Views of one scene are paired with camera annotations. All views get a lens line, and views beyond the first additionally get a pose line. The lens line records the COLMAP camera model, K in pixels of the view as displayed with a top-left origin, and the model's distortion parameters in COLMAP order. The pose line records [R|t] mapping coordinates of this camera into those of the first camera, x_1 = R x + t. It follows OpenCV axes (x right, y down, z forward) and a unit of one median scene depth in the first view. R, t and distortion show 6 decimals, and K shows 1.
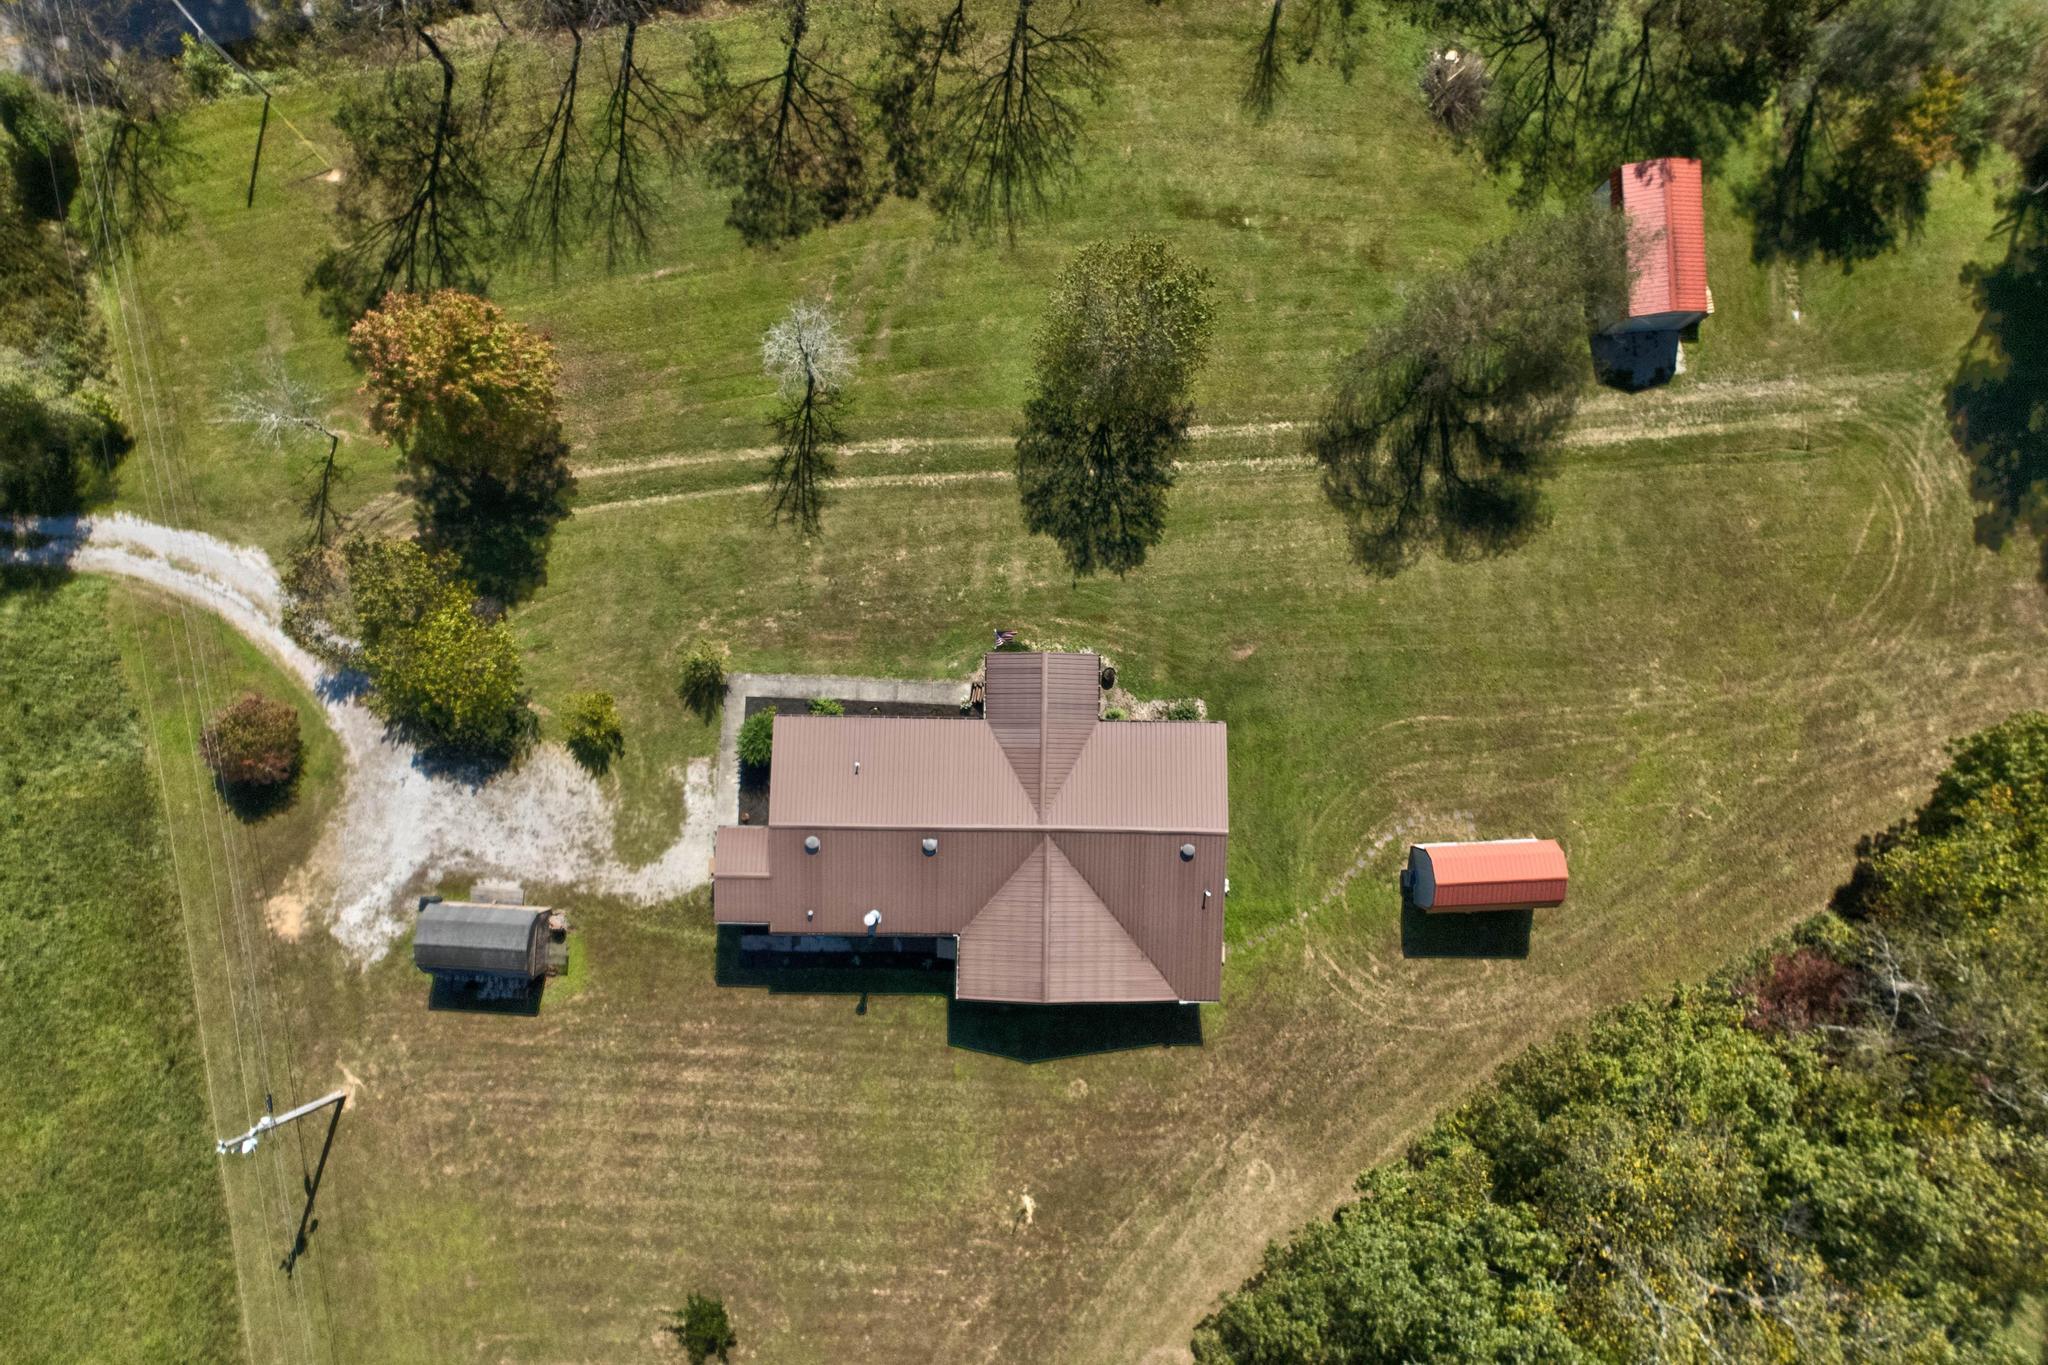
lens RADIAL K [[1256.3, 0, 1017.0], [0, 1256.3, 759.8], [0, 0, 1]] dist [0.045193, -0.047187]
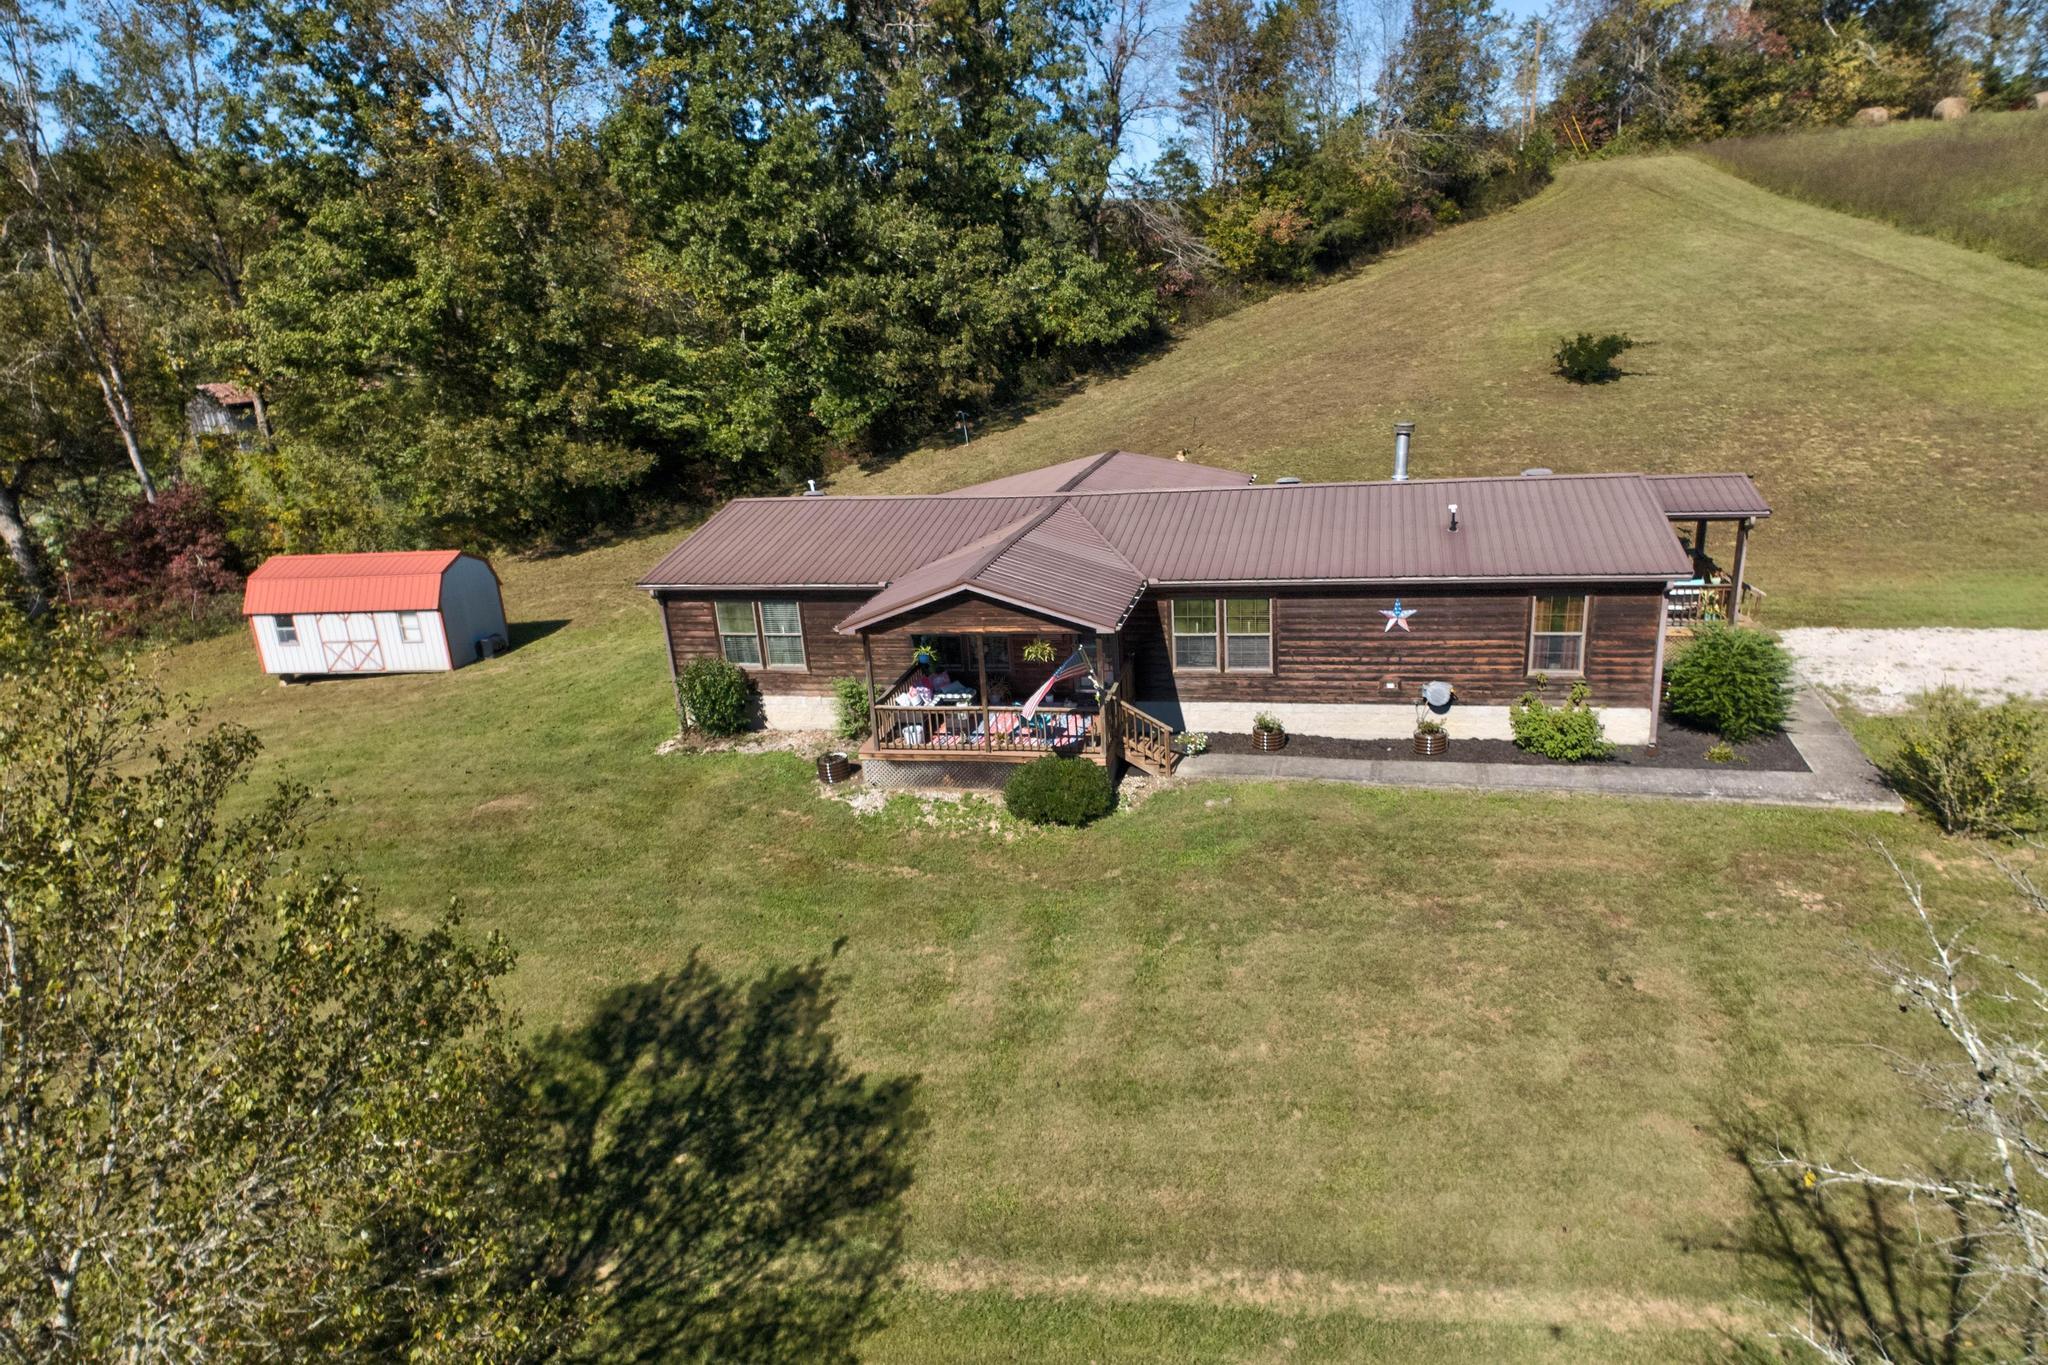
lens RADIAL K [[1259.2, 0, 1035.8], [0, 1259.2, 730.5], [0, 0, 1]] dist [0.044372, -0.024866]
pose [[-0.974637, -0.024373, 0.222459, -0.080057], [0.217088, -0.344417, 0.913373, -0.415045], [0.054357, 0.938500, 0.340973, 0.842107]]
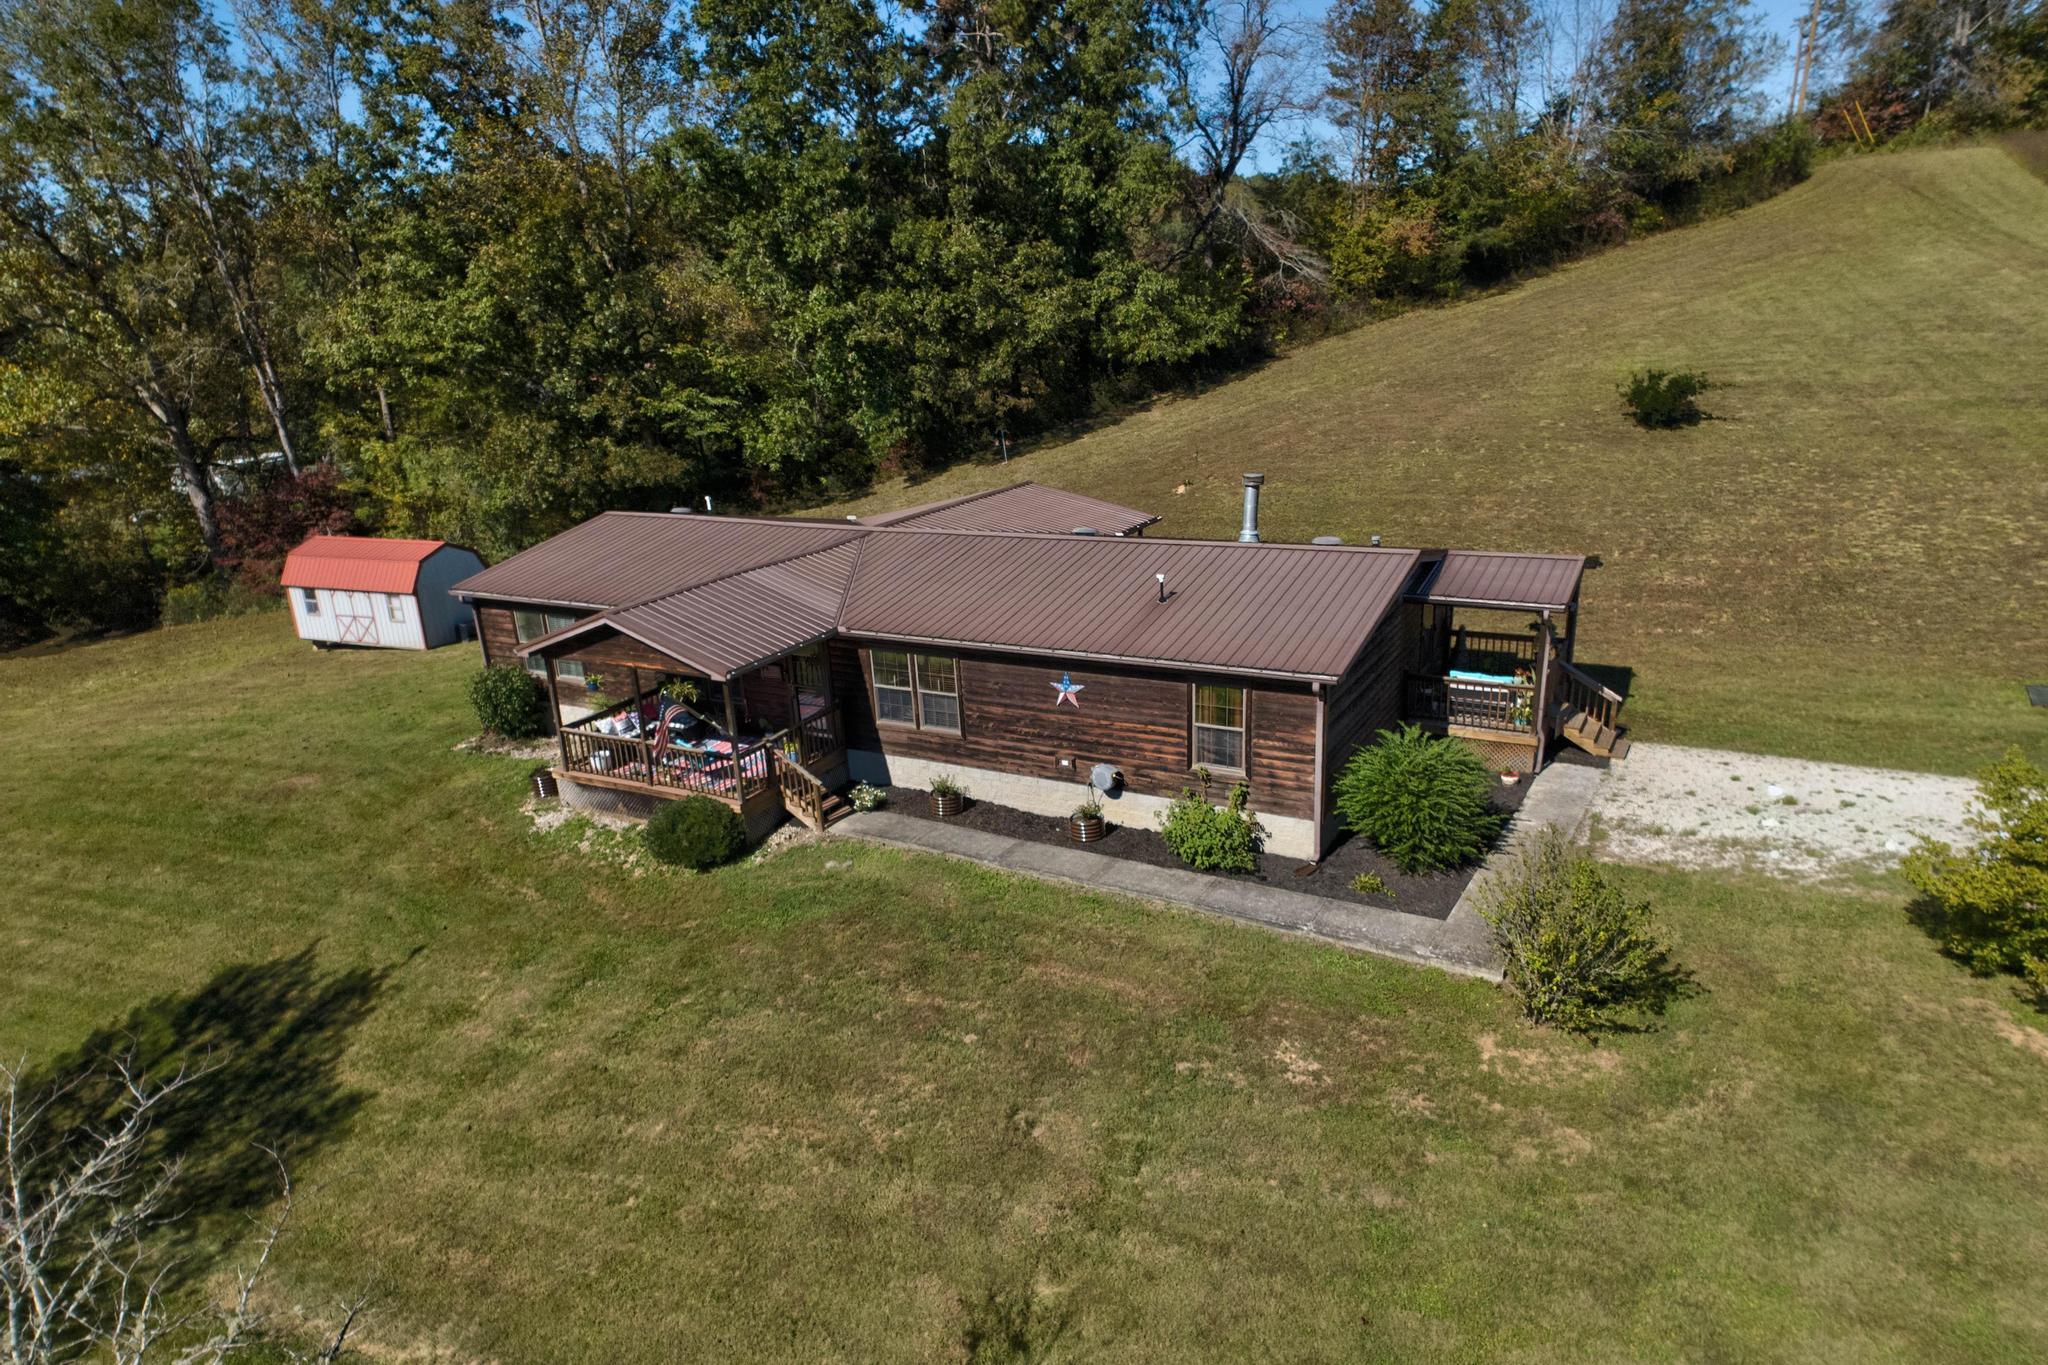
lens RADIAL K [[1256.2, 0, 1017.4], [0, 1256.2, 759.7], [0, 0, 1]] dist [0.033858, -0.010491]
pose [[-0.878667, -0.132204, 0.458766, -0.256051], [0.475450, -0.329823, 0.815576, -0.331342], [0.043489, 0.934740, 0.352661, 0.838650]]
